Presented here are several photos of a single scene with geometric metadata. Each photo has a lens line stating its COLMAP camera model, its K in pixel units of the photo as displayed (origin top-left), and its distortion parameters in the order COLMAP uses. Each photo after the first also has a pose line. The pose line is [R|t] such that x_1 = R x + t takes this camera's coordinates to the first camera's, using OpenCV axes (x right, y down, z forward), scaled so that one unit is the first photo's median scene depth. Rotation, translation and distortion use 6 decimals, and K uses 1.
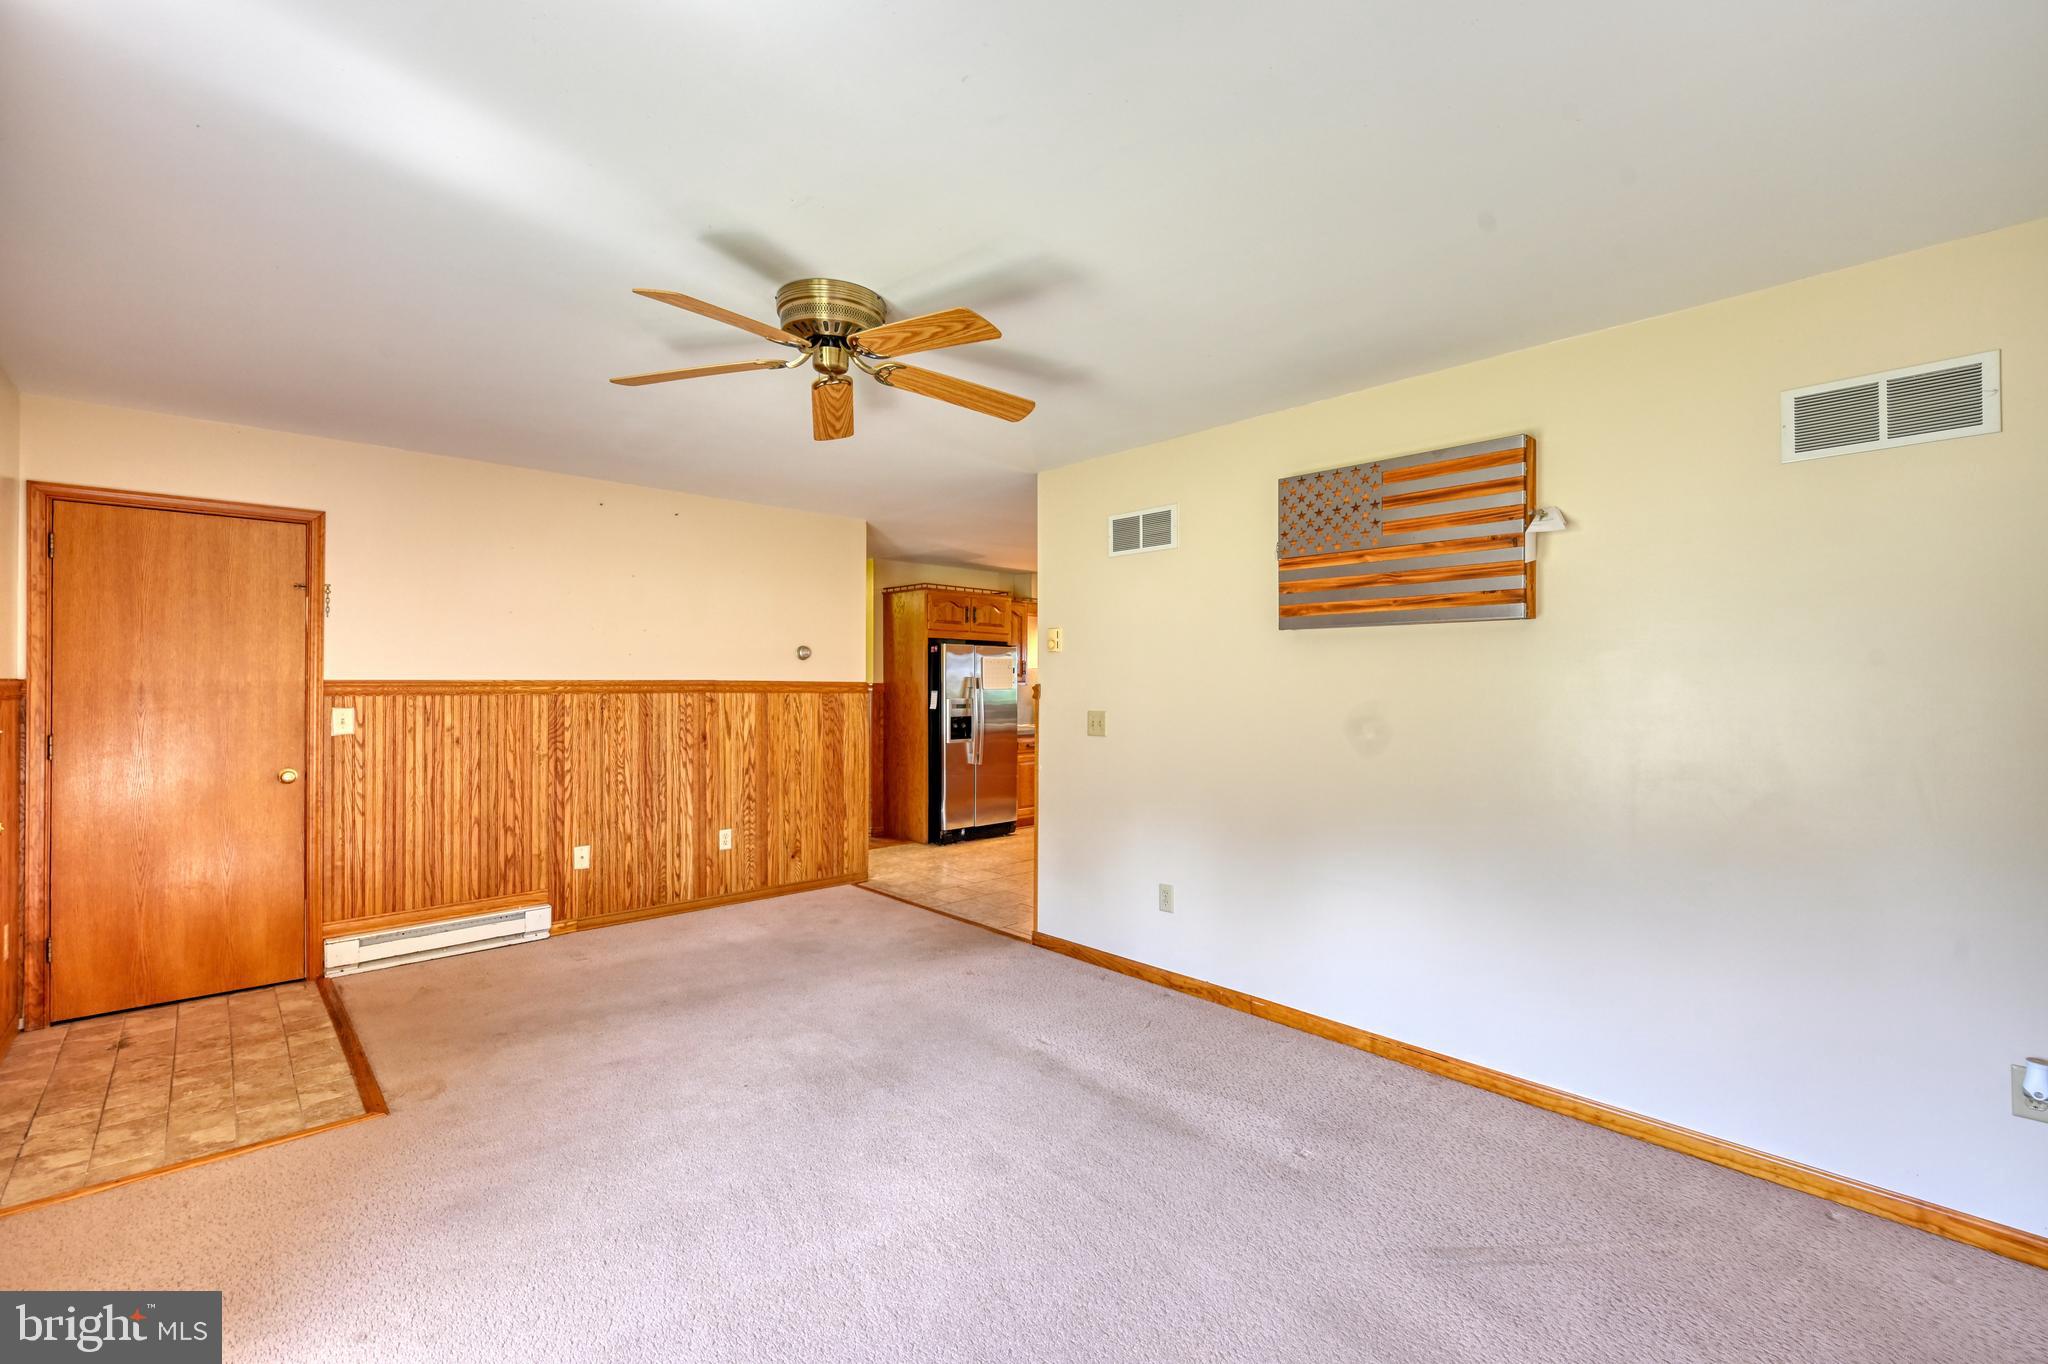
lens RADIAL K [[882.9, 0, 1024.0], [0, 882.9, 682.0], [0, 0, 1]] dist [0.000003, -0.000004]
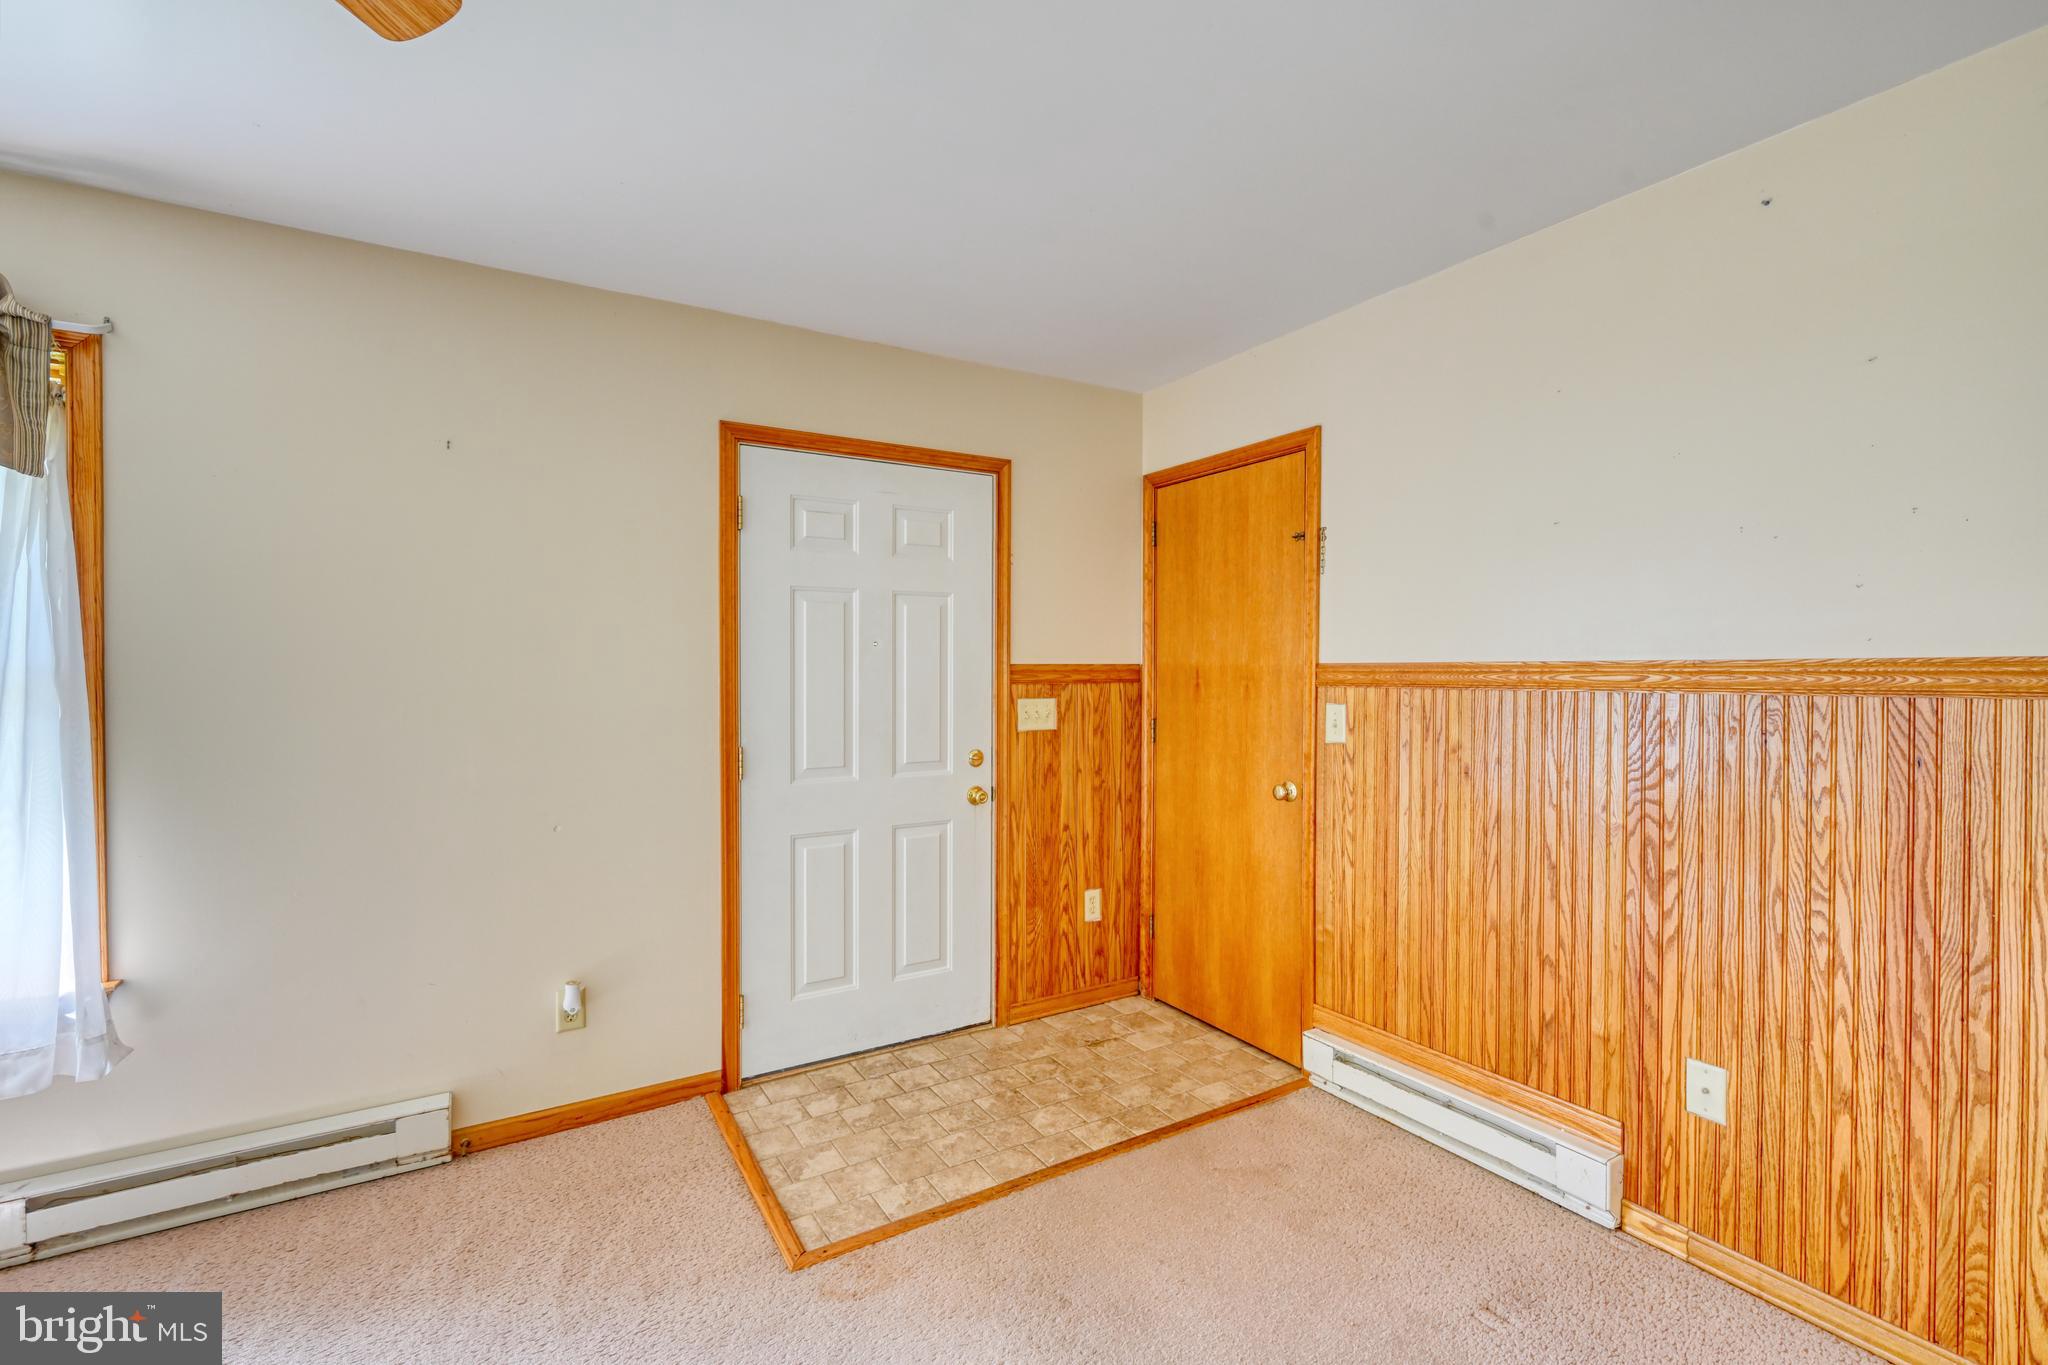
lens RADIAL K [[910.4, 0, 1024.0], [0, 910.4, 682.5], [0, 0, 1]] dist [0.000000, 0.000097]
pose [[-0.199097, 0.014016, -0.979880, -0.026744], [0.001363, 0.999901, 0.014026, 0.002353], [0.979979, 0.001456, -0.199096, 0.827211]]
